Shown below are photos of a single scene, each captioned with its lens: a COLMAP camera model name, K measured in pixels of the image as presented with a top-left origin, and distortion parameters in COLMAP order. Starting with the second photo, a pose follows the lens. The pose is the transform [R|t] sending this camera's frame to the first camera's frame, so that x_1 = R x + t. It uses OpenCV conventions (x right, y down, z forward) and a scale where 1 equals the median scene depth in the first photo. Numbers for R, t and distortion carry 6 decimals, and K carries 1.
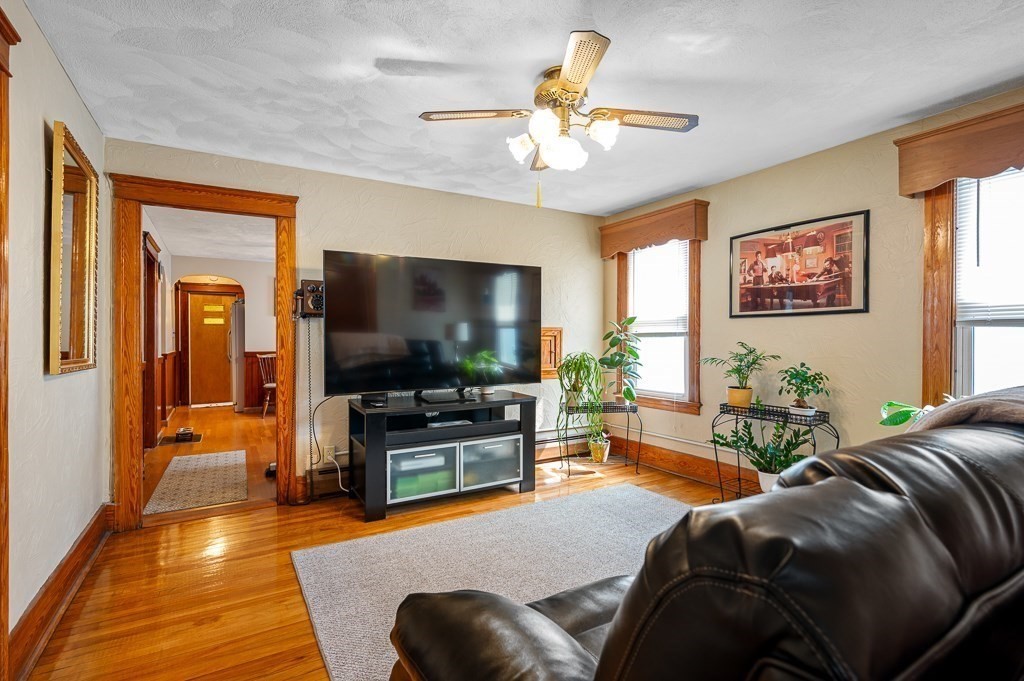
lens RADIAL K [[485.4, 0, 508.0], [0, 485.4, 340.8], [0, 0, 1]] dist [0.005330, -0.000084]
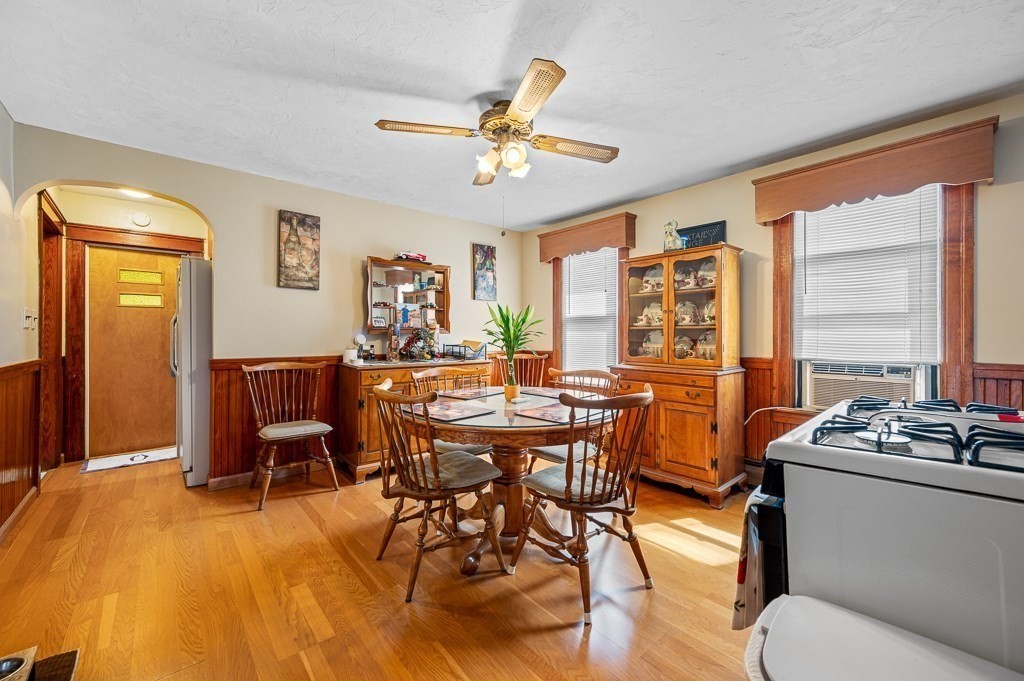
lens RADIAL K [[410.2, 0, 519.0], [0, 410.2, 331.6], [0, 0, 1]] dist [0.008528, 0.000313]
pose [[0.983522, -0.000485, 0.180787, -0.193731], [0.001870, 0.999970, -0.007491, -0.000514], [-0.180778, 0.007706, 0.983494, 0.333857]]
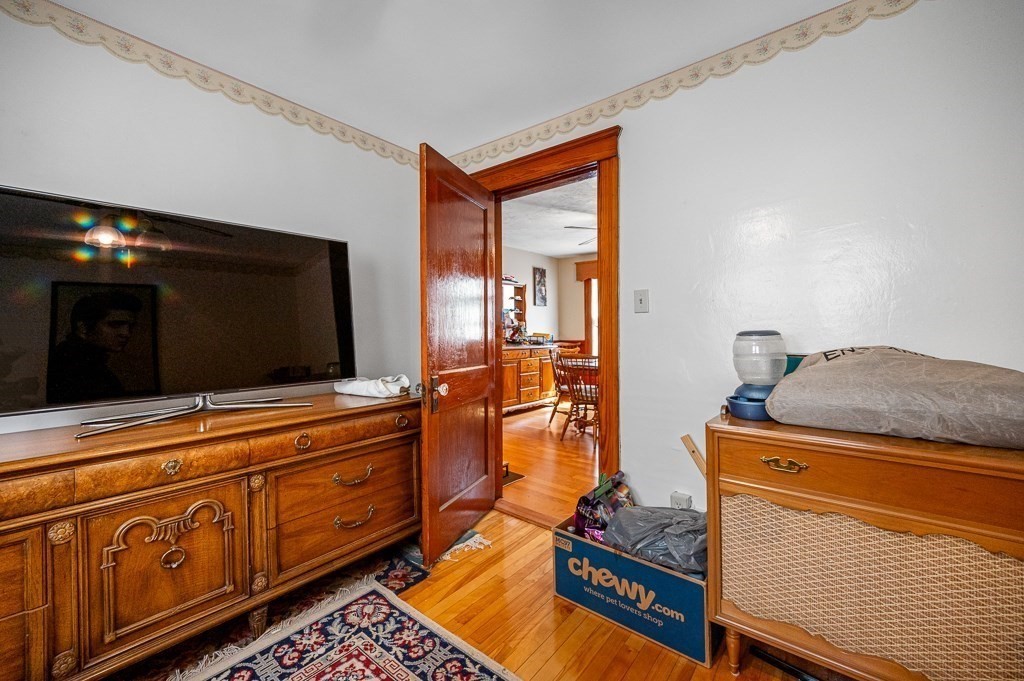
lens RADIAL K [[410.2, 0, 513.5], [0, 410.2, 335.7], [0, 0, 1]] dist [0.008528, 0.000313]
pose [[0.932317, -0.001631, 0.361638, -2.787615], [-0.001597, 0.999962, 0.008628, 0.048298], [-0.361638, -0.008621, 0.932279, -1.341671]]
